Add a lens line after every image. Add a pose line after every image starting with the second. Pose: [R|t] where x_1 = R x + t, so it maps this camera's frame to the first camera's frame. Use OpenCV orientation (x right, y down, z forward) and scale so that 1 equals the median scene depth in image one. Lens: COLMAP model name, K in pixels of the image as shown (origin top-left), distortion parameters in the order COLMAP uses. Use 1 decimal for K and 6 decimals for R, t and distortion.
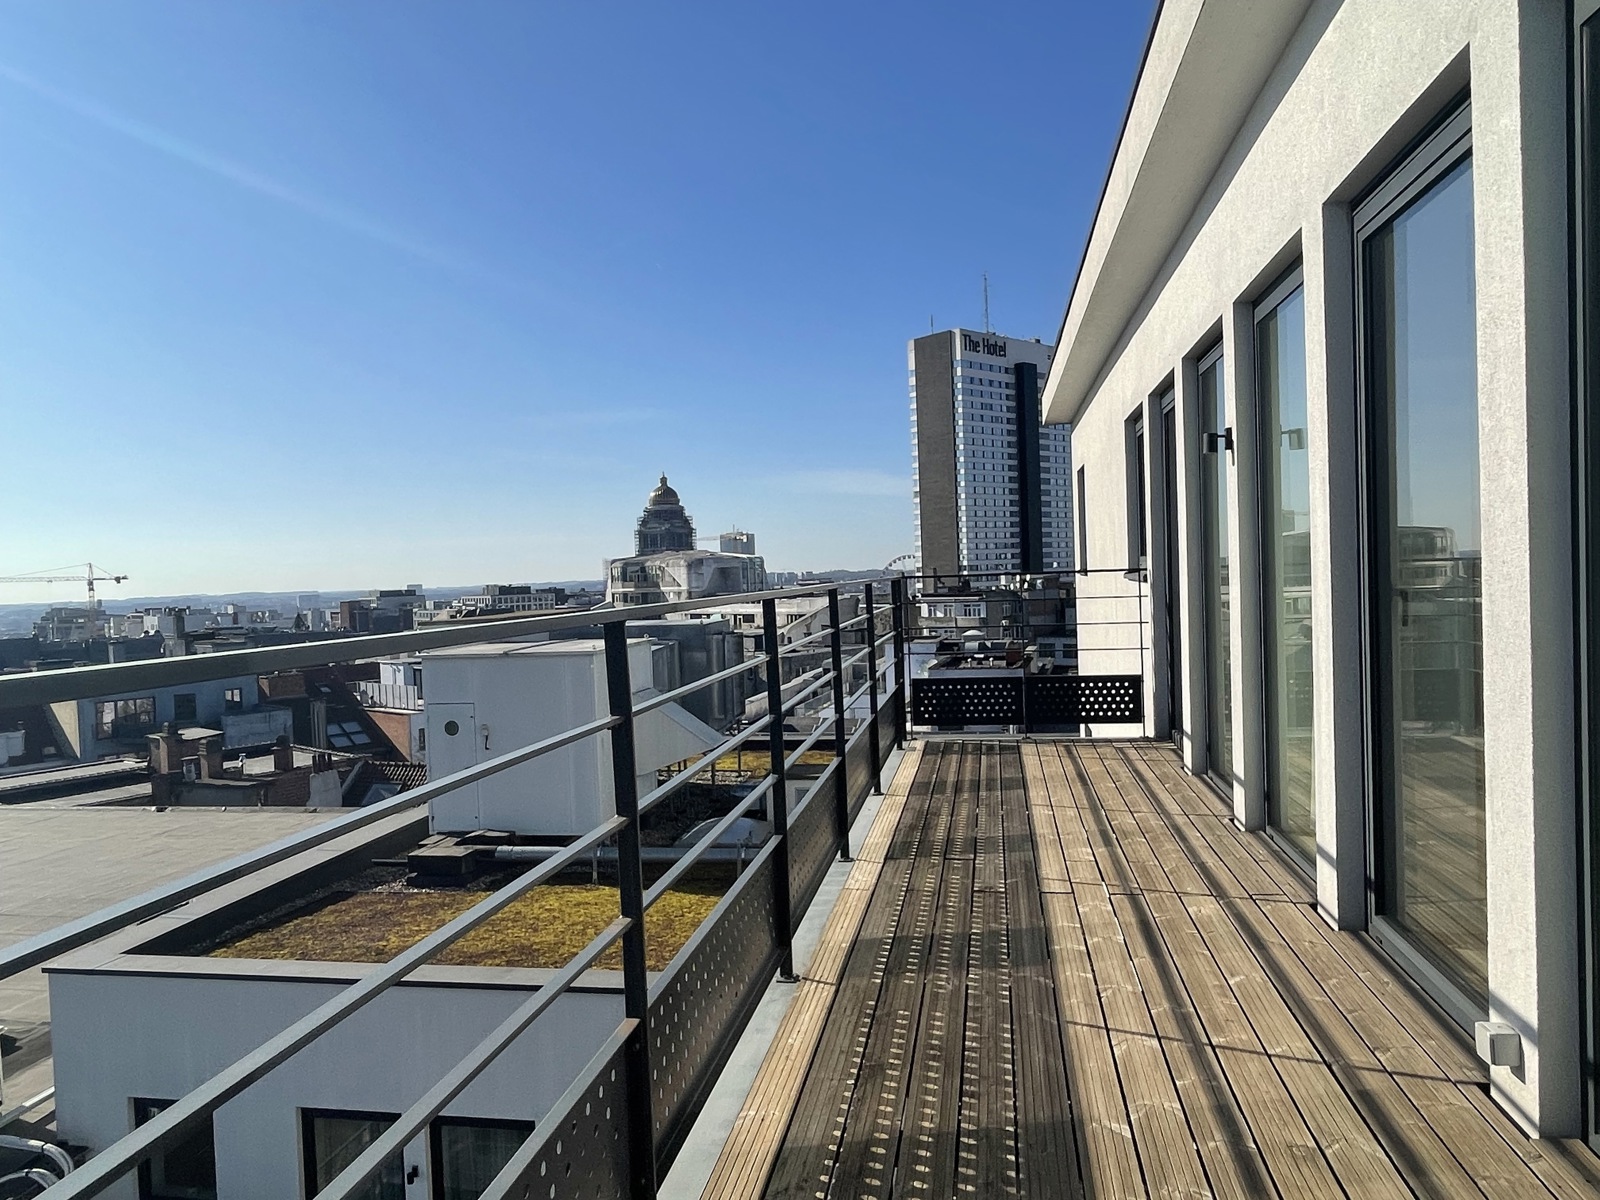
lens RADIAL K [[1070.6, 0, 800.0], [0, 1070.6, 600.0], [0, 0, 1]] dist [-0.003150, -0.000509]
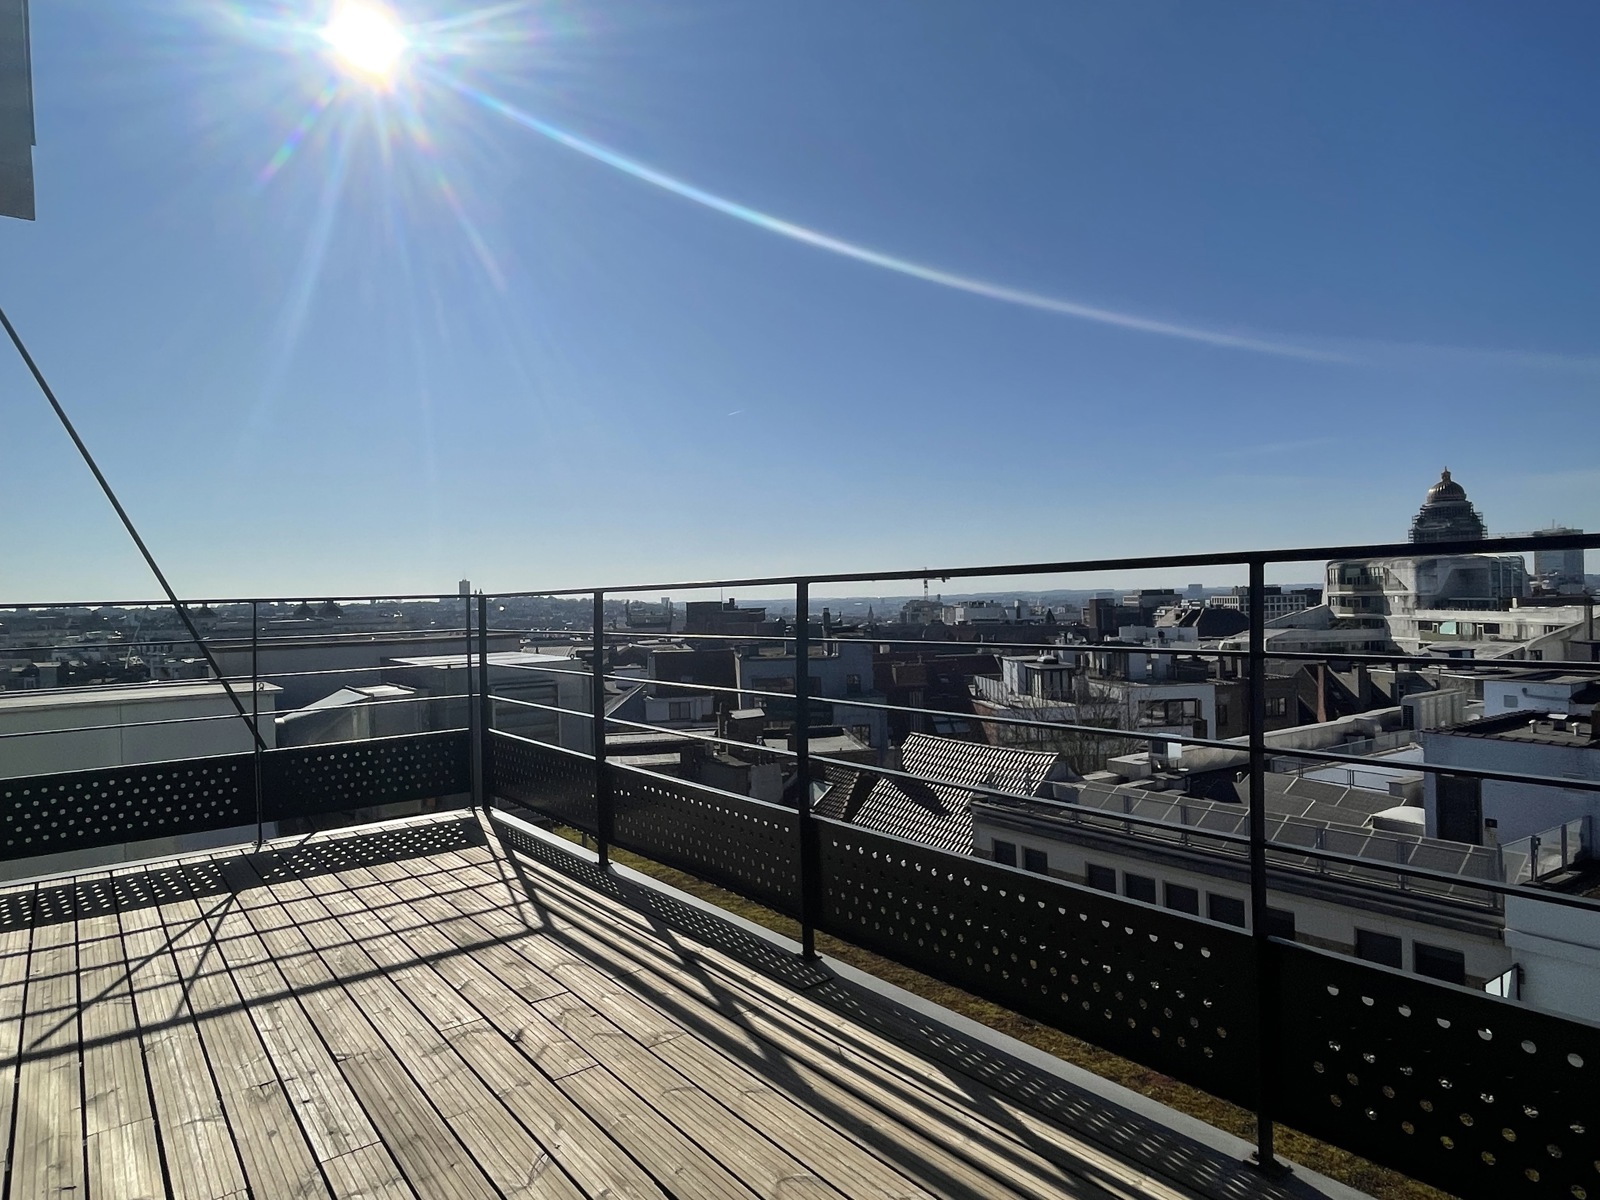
lens RADIAL K [[944.2, 0, 810.6], [0, 944.2, 598.0], [0, 0, 1]] dist [0.002359, -0.000234]
pose [[0.747949, 0.015316, -0.663579, 0.092555], [-0.015342, 0.999866, 0.005784, -0.006204], [0.663578, 0.005855, 0.748084, 0.140994]]
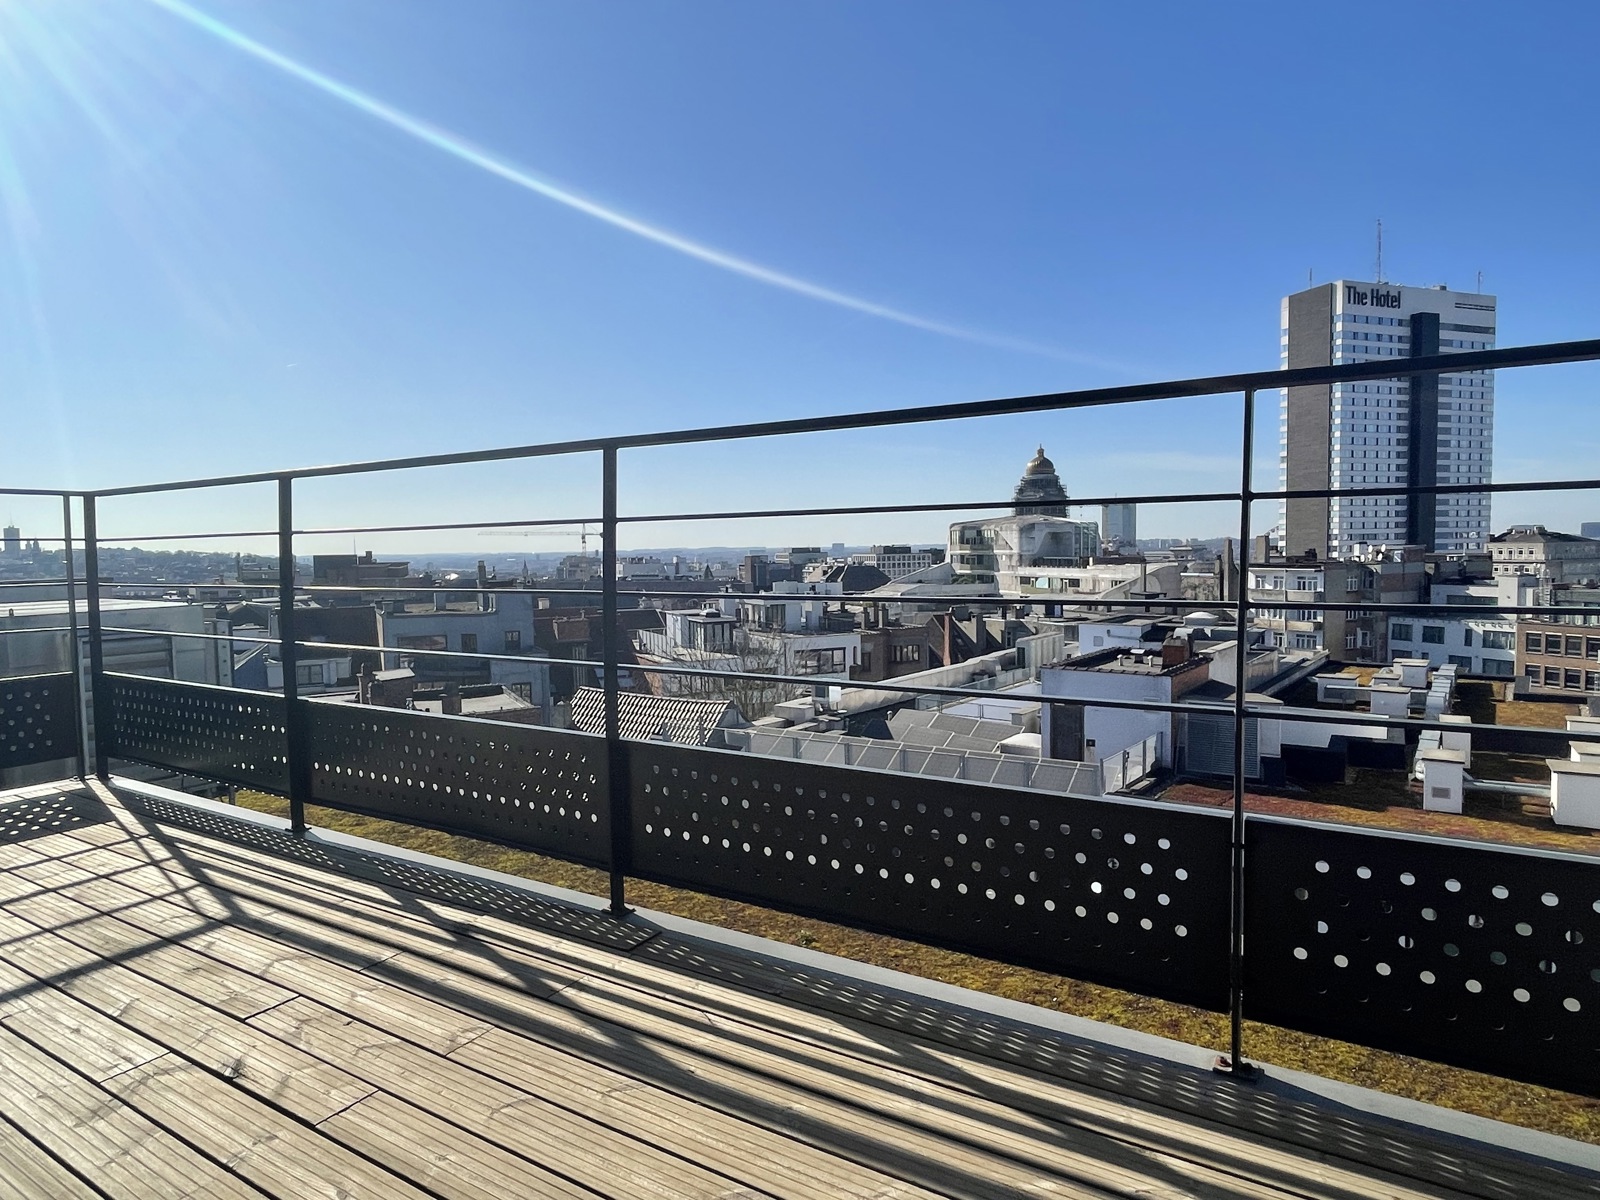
lens RADIAL K [[947.1, 0, 792.8], [0, 947.1, 599.8], [0, 0, 1]] dist [-0.003710, 0.002283]
pose [[0.925763, 0.041479, -0.375821, 0.085804], [-0.025704, 0.998569, 0.046896, -0.003934], [0.377229, -0.033754, 0.925505, 0.142835]]
